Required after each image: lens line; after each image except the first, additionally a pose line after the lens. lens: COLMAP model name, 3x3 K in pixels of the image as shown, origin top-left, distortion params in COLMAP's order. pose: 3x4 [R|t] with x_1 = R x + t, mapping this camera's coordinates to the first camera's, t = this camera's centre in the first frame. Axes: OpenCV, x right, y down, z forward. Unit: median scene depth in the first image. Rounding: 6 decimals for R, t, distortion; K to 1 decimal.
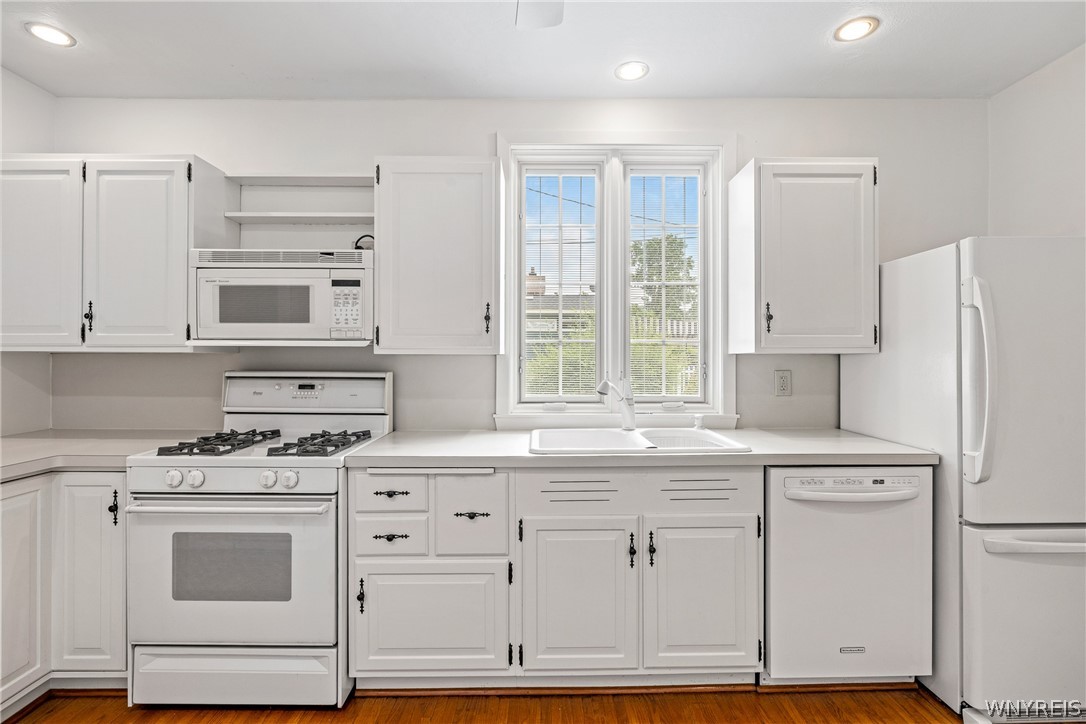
lens RADIAL K [[510.8, 0, 540.3], [0, 510.8, 359.0], [0, 0, 1]] dist [0.002680, -0.000302]
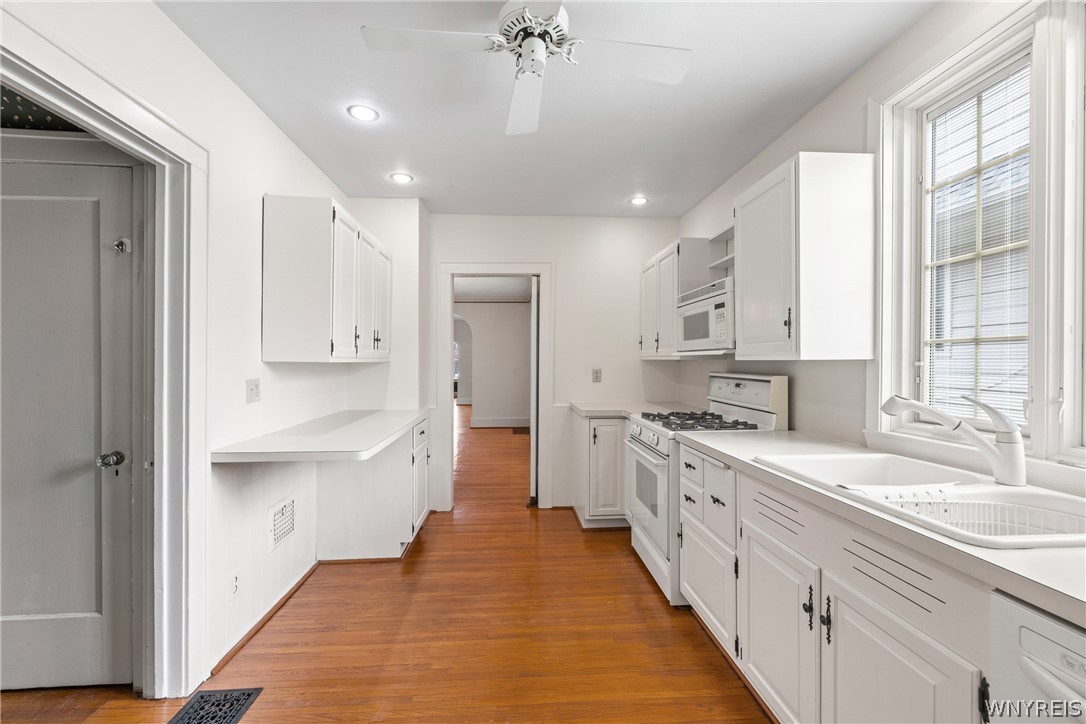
lens RADIAL K [[459.4, 0, 543.8], [0, 459.4, 363.2], [0, 0, 1]] dist [-0.000724, 0.000031]
pose [[0.074934, 0.002086, -0.997186, 0.744713], [0.002040, 0.999995, 0.002245, -0.005907], [0.997186, -0.002202, 0.074929, 0.461373]]
